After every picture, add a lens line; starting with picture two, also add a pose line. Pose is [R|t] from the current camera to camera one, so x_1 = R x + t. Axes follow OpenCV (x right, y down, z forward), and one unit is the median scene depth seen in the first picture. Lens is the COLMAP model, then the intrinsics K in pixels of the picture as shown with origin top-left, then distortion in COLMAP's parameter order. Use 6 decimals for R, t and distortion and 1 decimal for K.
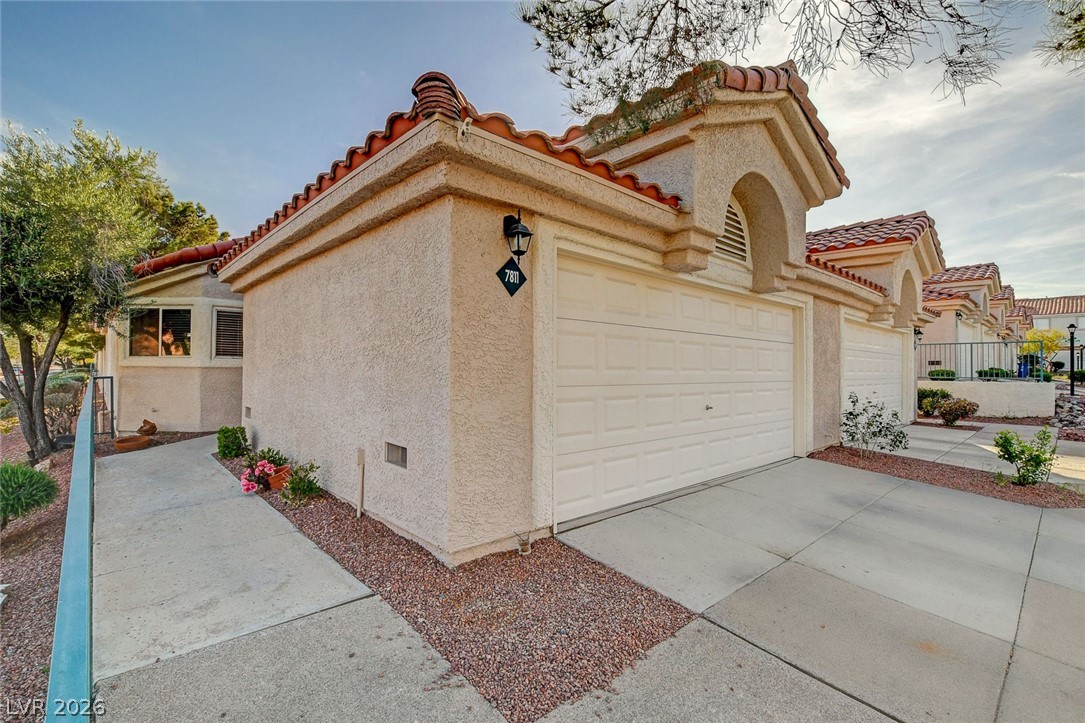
lens RADIAL K [[486.3, 0, 500.2], [0, 486.3, 374.1], [0, 0, 1]] dist [0.001564, 0.000325]
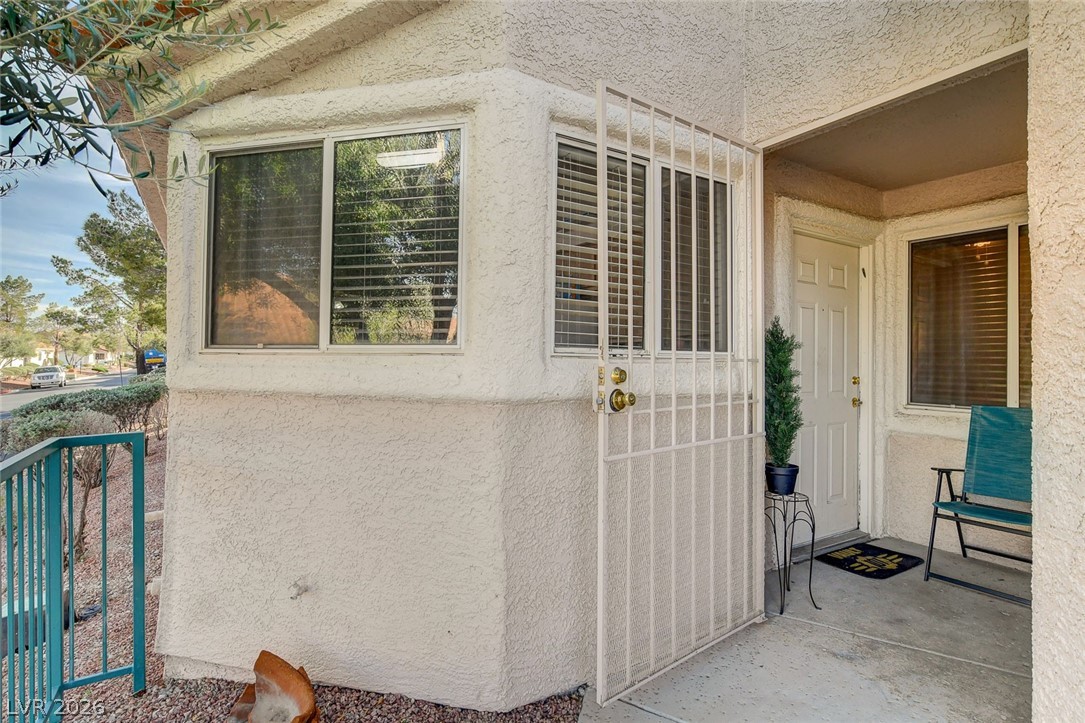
lens RADIAL K [[517.1, 0, 546.0], [0, 517.1, 371.3], [0, 0, 1]] dist [-0.016330, -0.000111]
pose [[0.993314, 0.006502, -0.115263, -0.568069], [-0.005775, 0.999961, 0.006637, -0.027876], [0.115302, -0.005927, 0.993313, 0.771307]]
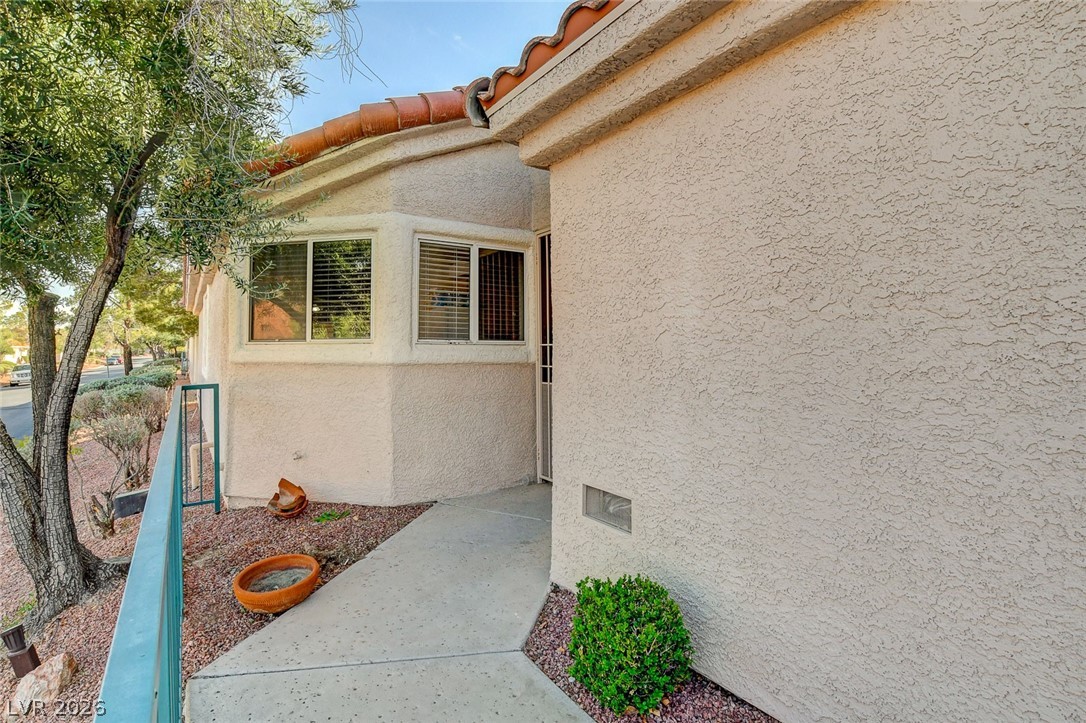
lens RADIAL K [[512.9, 0, 540.2], [0, 512.9, 359.7], [0, 0, 1]] dist [-0.034947, 0.000412]
pose [[0.996540, -0.005031, -0.082960, -0.435951], [0.004978, 0.999987, -0.000847, -0.016950], [0.082963, 0.000431, 0.996553, 0.528589]]
